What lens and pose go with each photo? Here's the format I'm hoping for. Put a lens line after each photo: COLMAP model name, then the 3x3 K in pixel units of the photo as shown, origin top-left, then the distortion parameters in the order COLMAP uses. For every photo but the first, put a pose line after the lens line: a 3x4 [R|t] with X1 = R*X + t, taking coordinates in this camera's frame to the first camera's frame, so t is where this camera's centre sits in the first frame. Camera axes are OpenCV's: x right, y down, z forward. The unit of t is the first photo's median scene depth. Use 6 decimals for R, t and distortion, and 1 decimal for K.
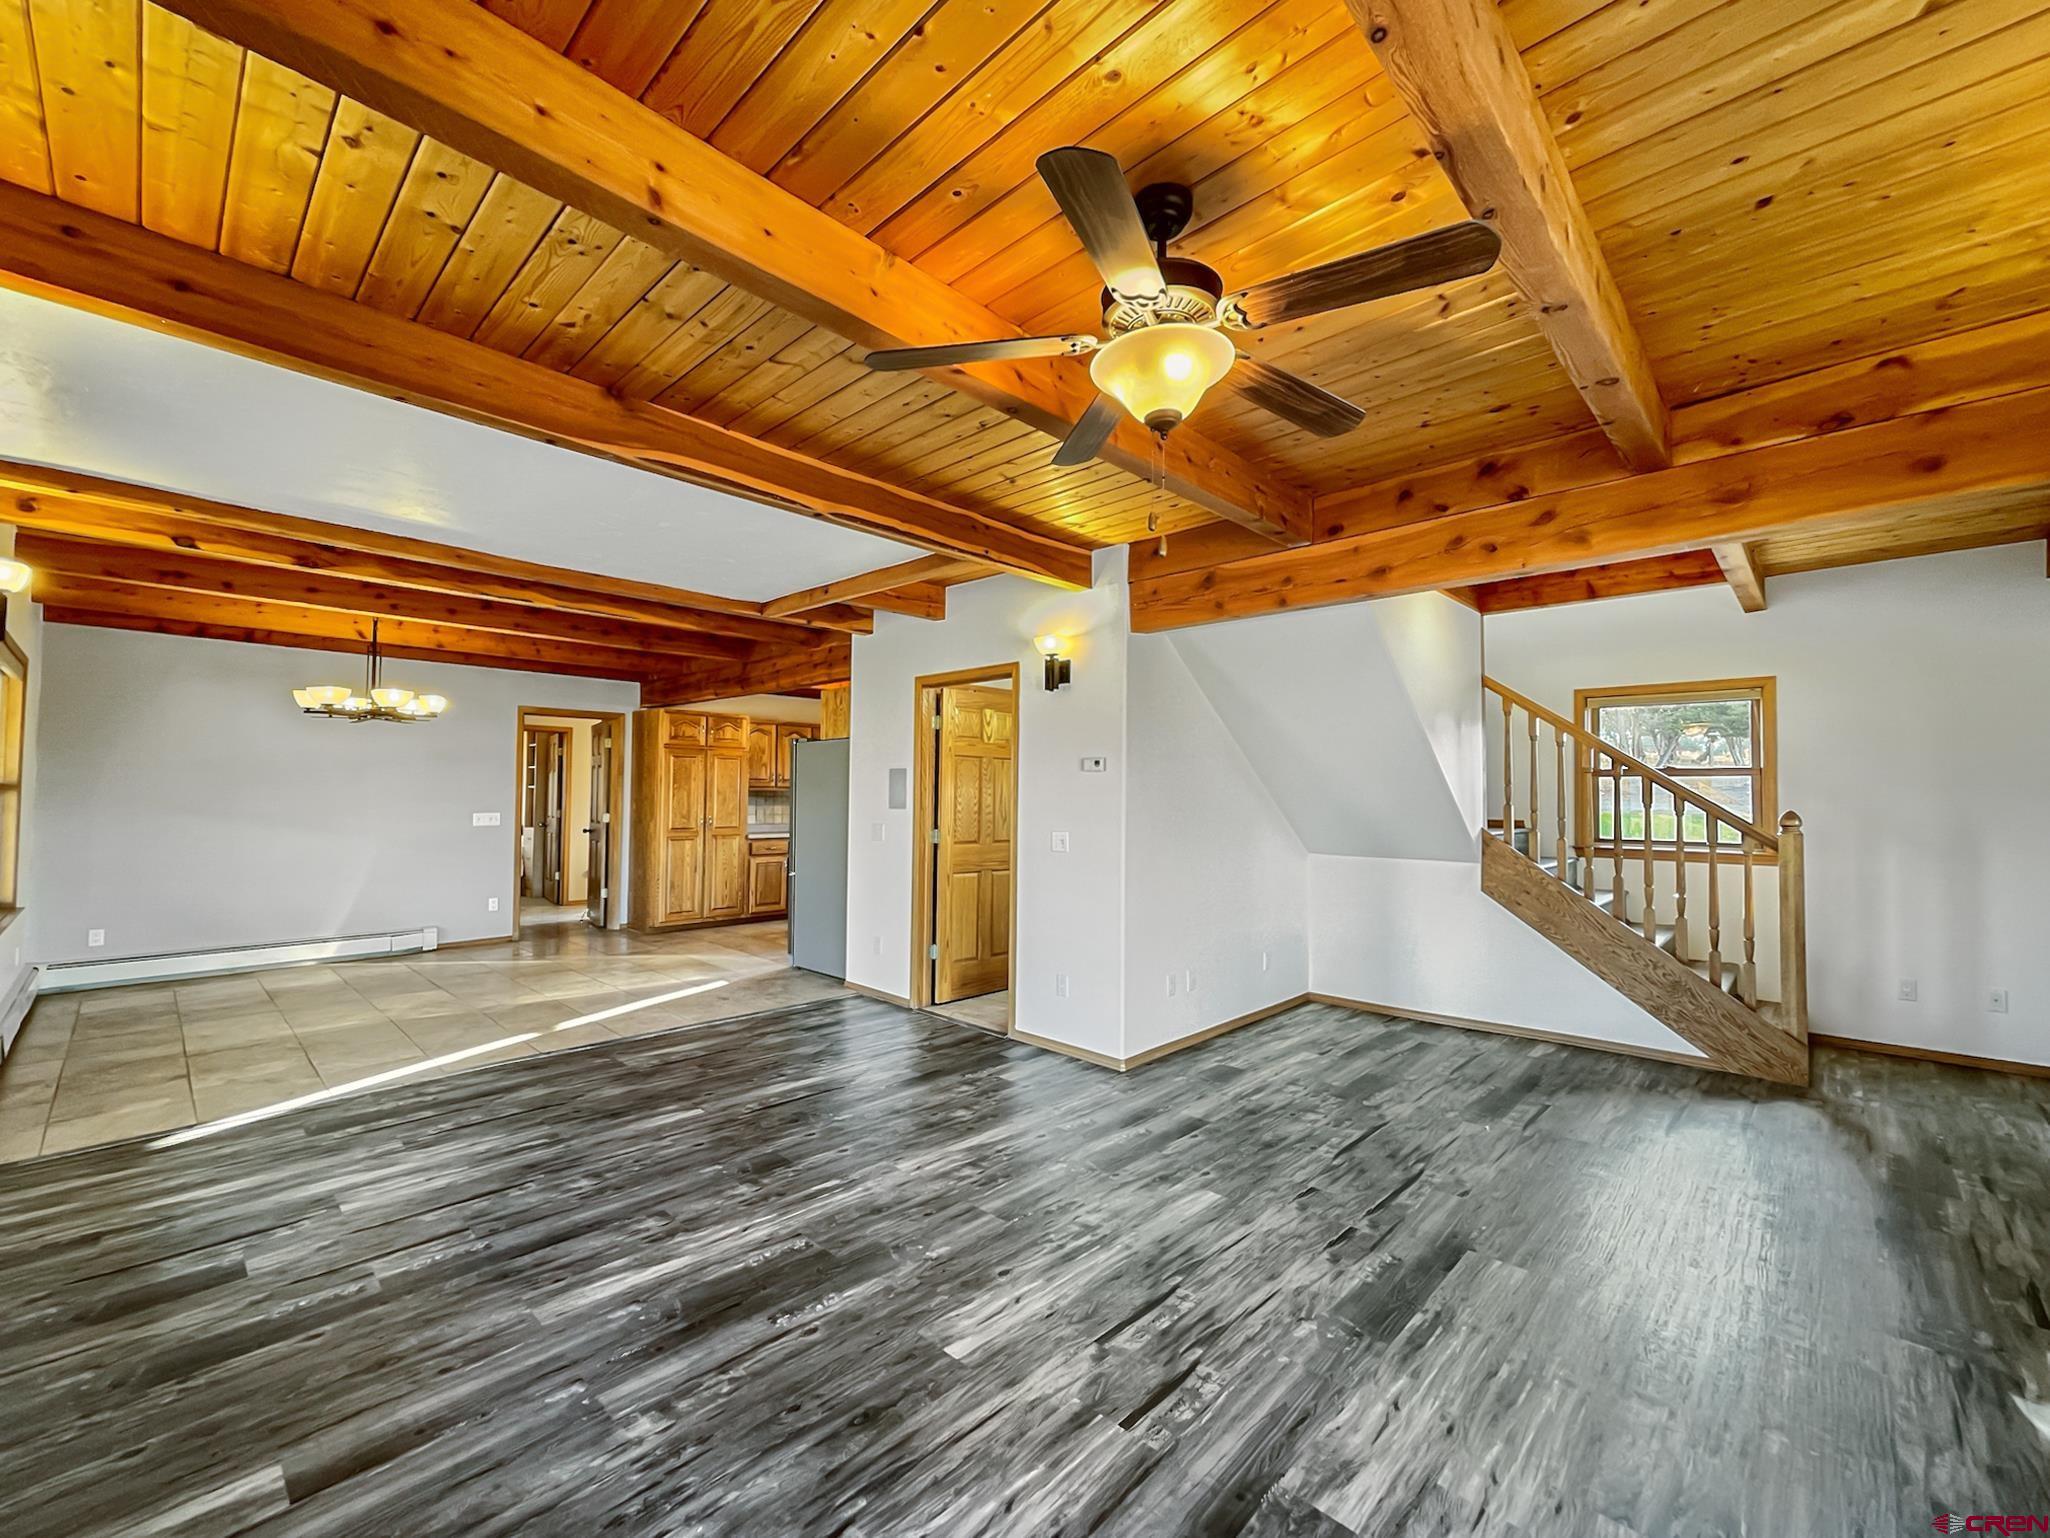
lens RADIAL K [[844.2, 0, 1020.7], [0, 844.2, 779.0], [0, 0, 1]] dist [0.016236, 0.000288]
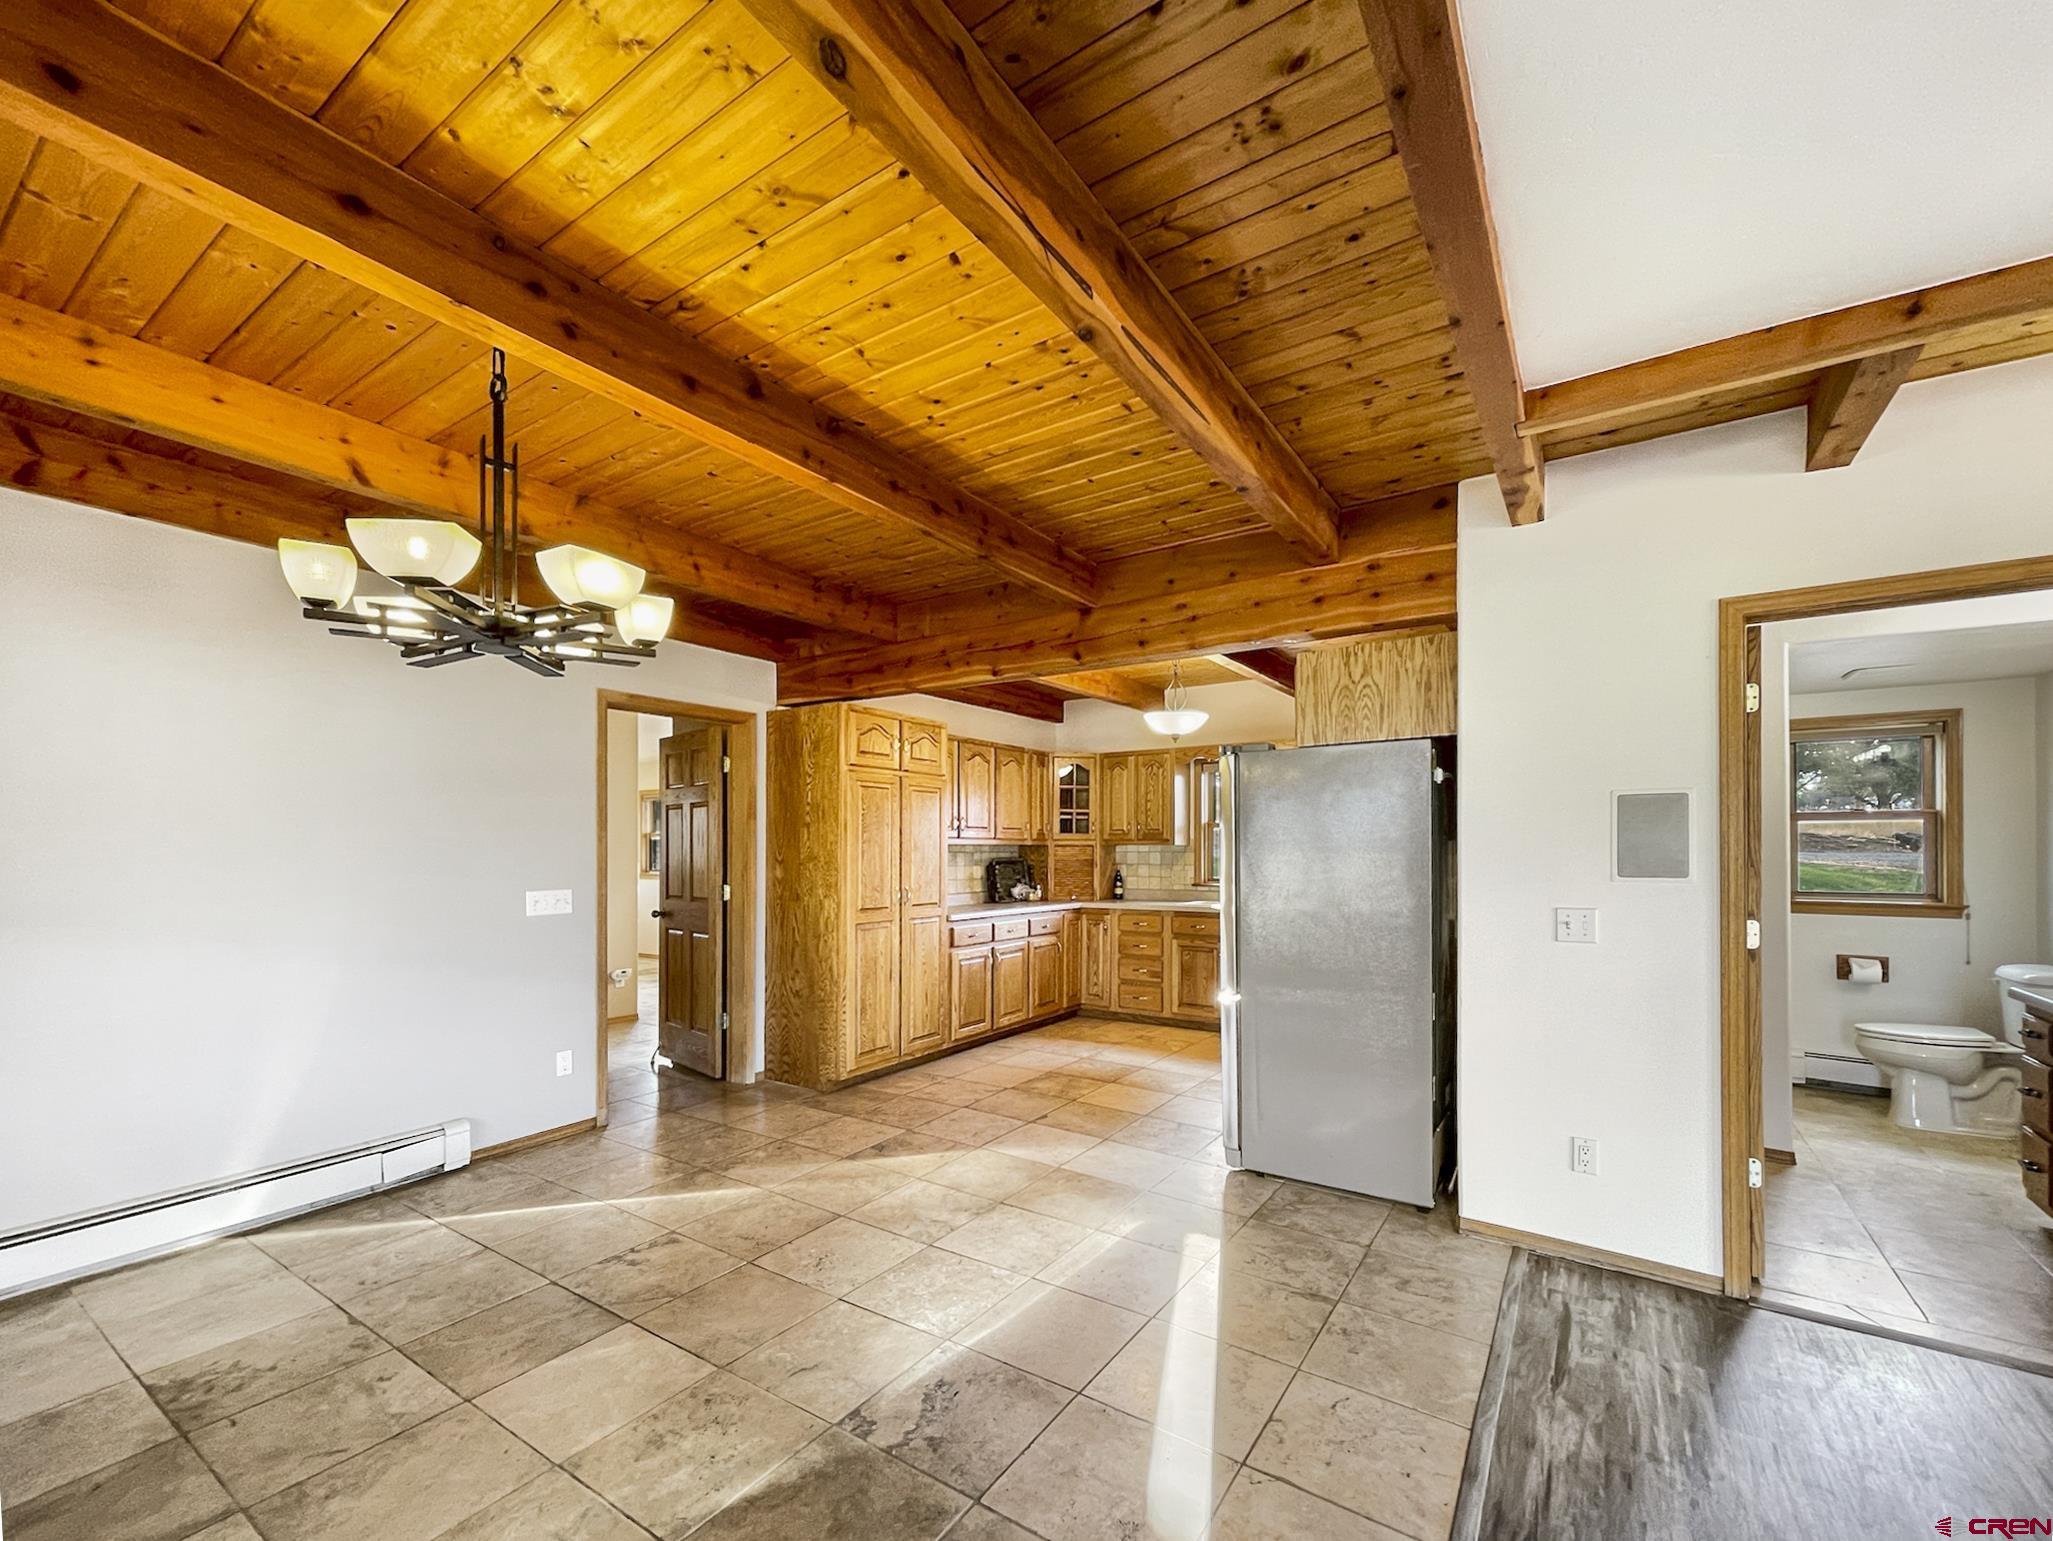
lens RADIAL K [[850.1, 0, 1033.1], [0, 850.1, 843.1], [0, 0, 1]] dist [0.001786, -0.000168]
pose [[0.983200, -0.009180, 0.182303, -0.396357], [0.006658, 0.999873, 0.014446, 0.004804], [-0.182413, -0.012989, 0.983136, 0.397427]]
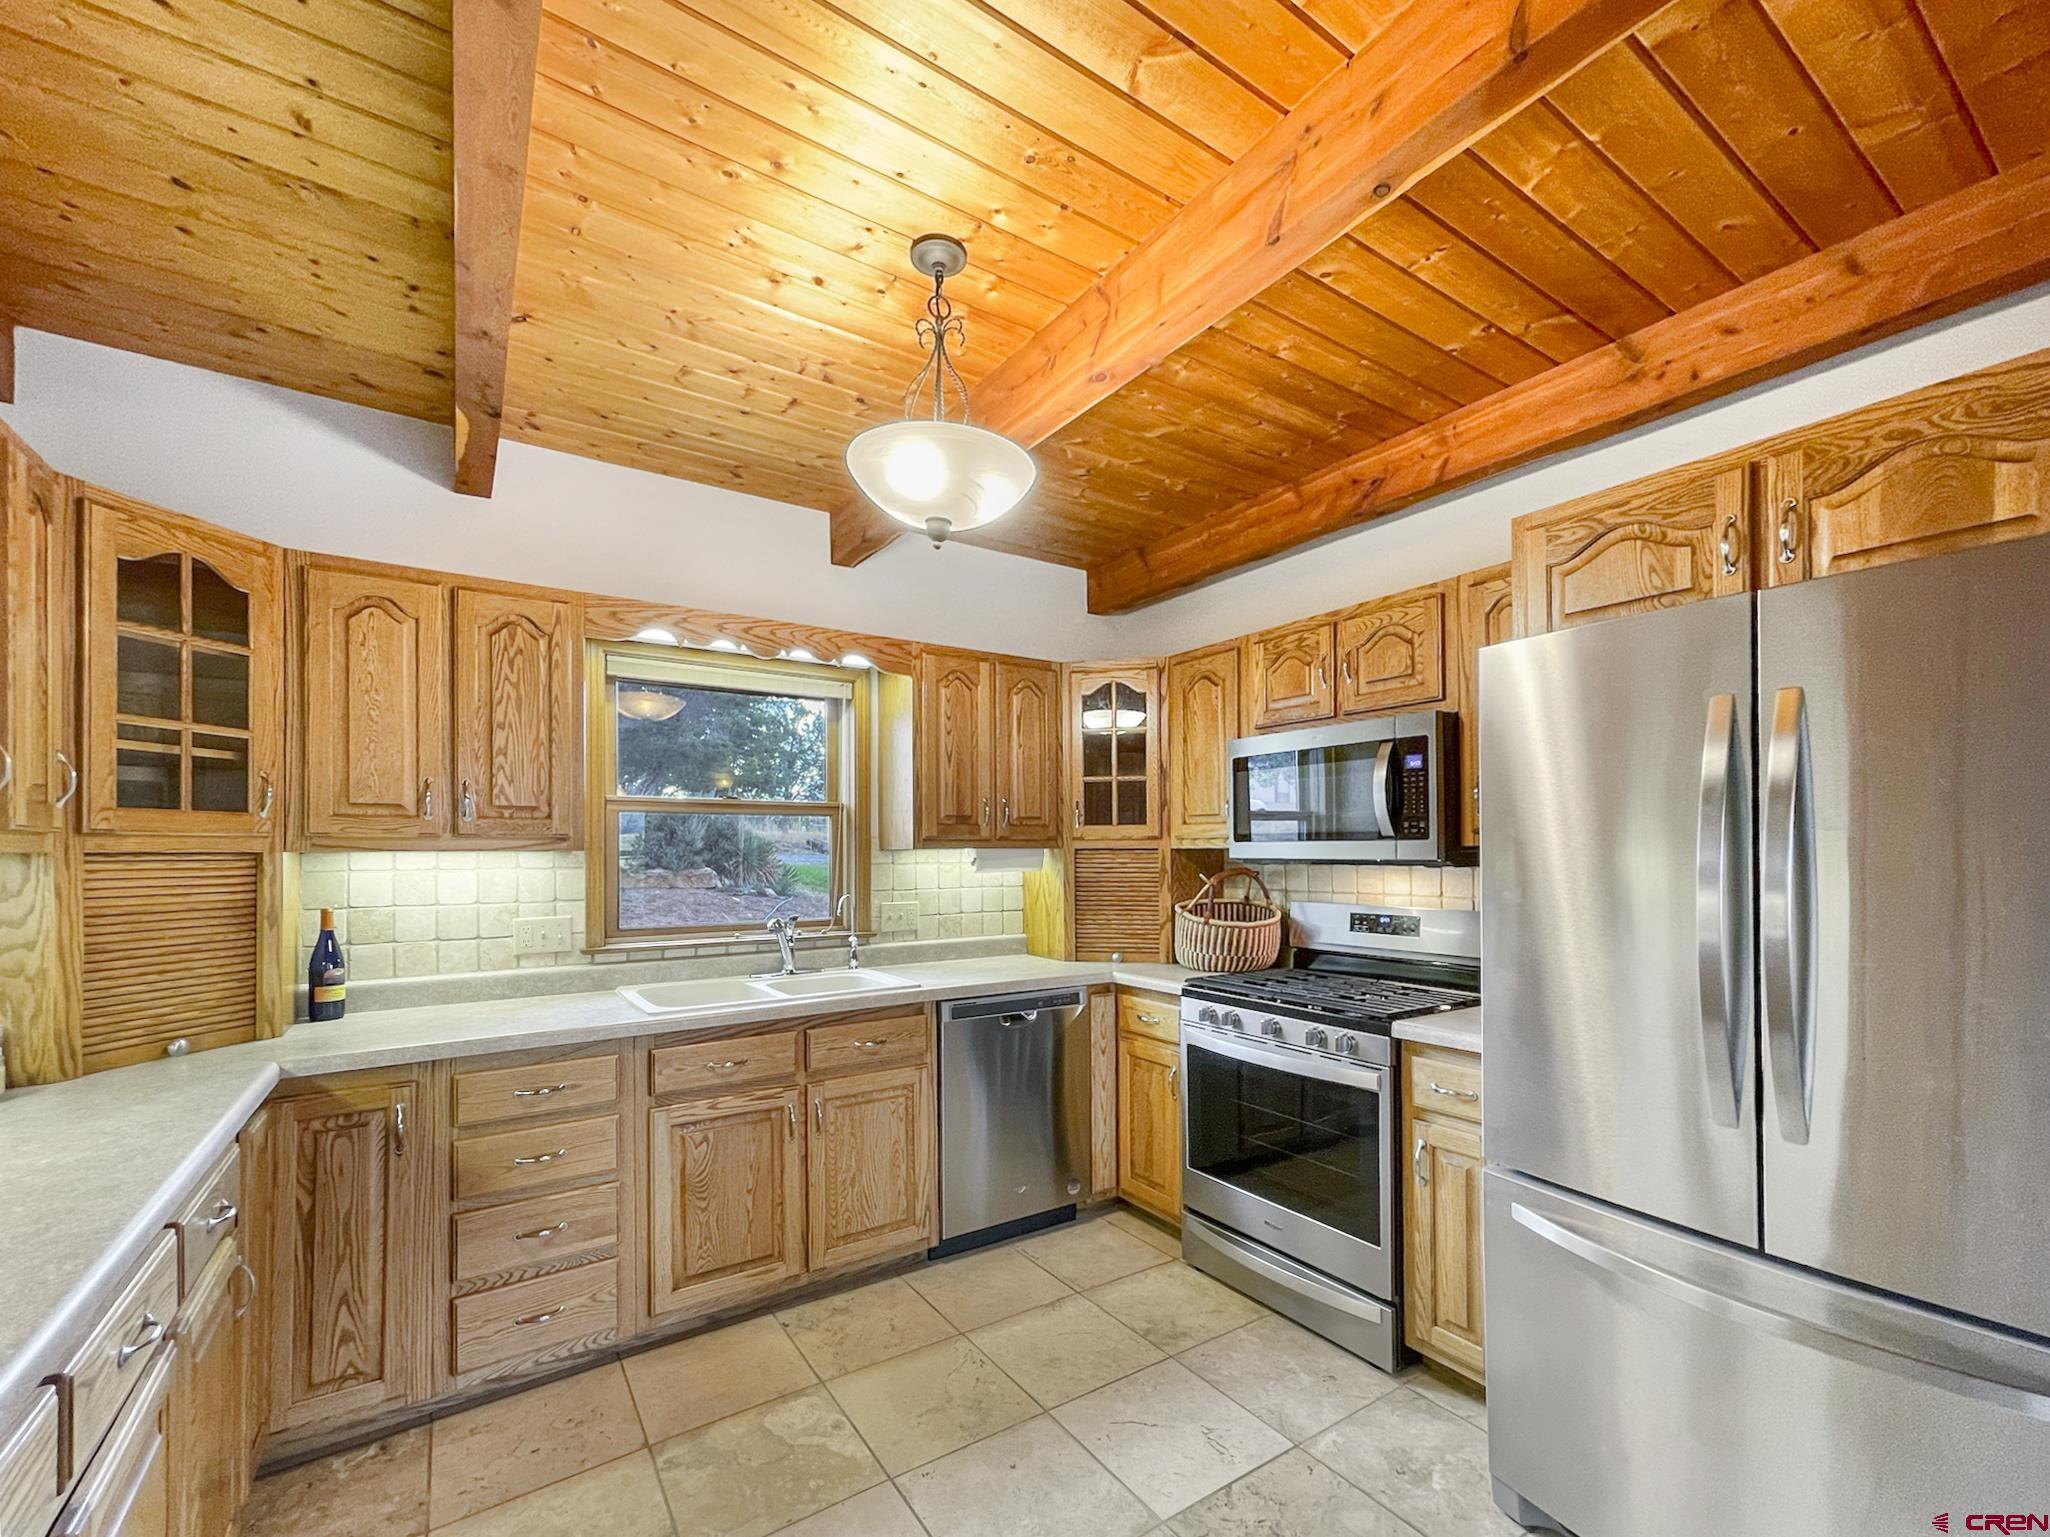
lens RADIAL K [[848.8, 0, 1031.6], [0, 848.8, 841.0], [0, 0, 1]] dist [0.001786, -0.000168]
pose [[0.200063, -0.003740, 0.979776, -0.380251], [-0.012414, 0.999903, 0.006352, 0.011843], [-0.979704, -0.013433, 0.199997, 0.958858]]
